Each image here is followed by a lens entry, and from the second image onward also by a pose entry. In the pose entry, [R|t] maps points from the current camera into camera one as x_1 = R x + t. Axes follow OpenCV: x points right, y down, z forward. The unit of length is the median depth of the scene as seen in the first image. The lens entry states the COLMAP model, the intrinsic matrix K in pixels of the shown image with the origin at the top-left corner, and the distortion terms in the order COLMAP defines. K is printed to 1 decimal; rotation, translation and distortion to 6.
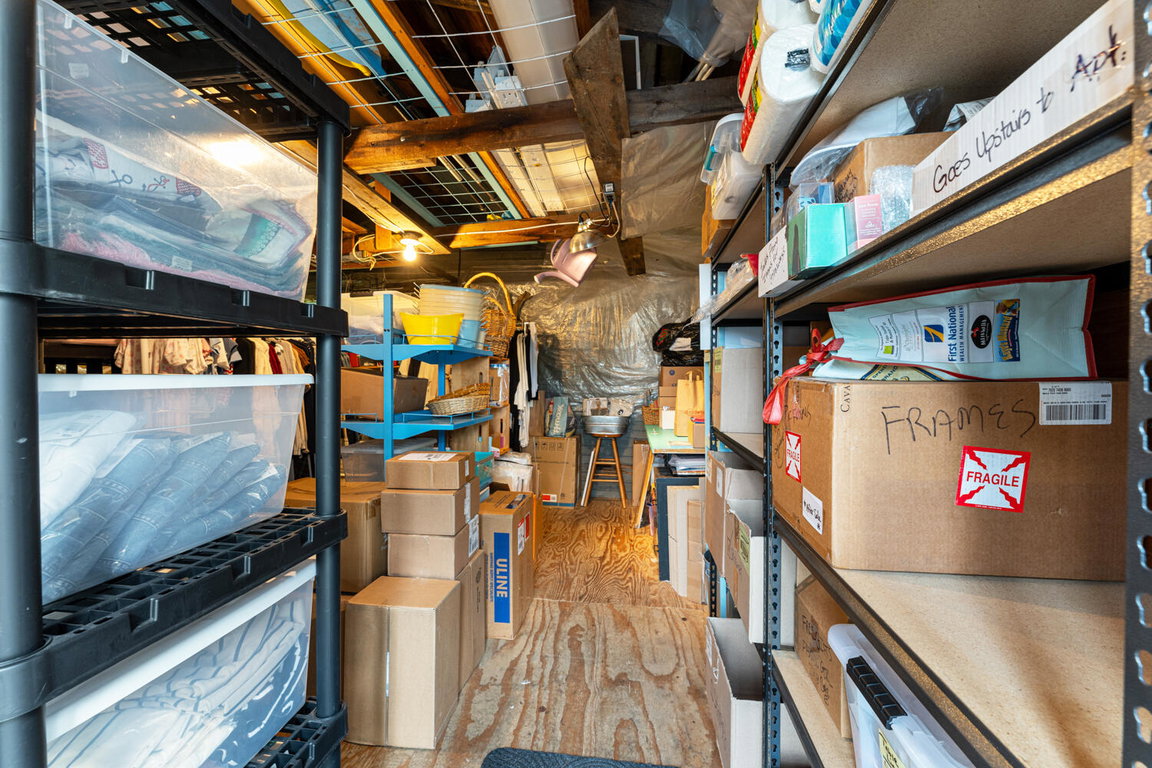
lens RADIAL K [[465.5, 0, 575.2], [0, 465.5, 383.5], [0, 0, 1]] dist [0.001733, -0.000279]
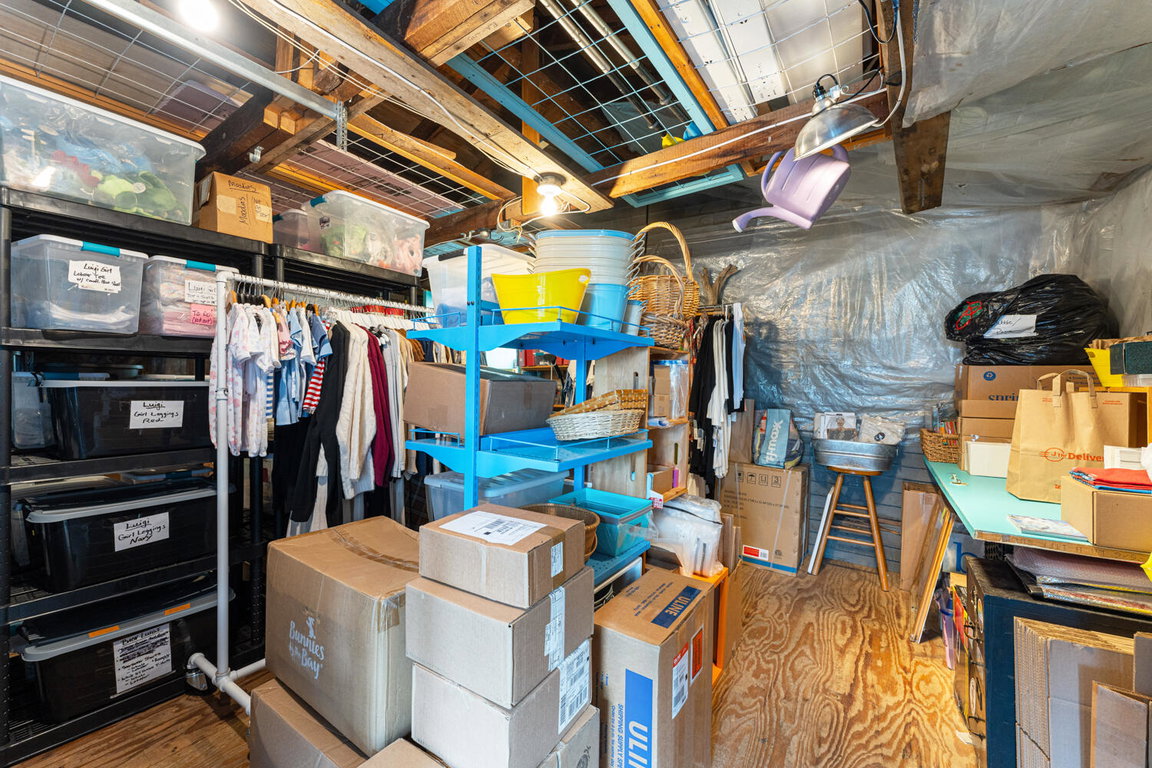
lens RADIAL K [[465.5, 0, 572.9], [0, 465.5, 385.1], [0, 0, 1]] dist [0.001733, -0.000279]
pose [[0.895855, 0.019487, -0.443920, 0.002115], [-0.019773, 0.999797, 0.003985, -0.005019], [0.443907, 0.005208, 0.896058, 0.289104]]
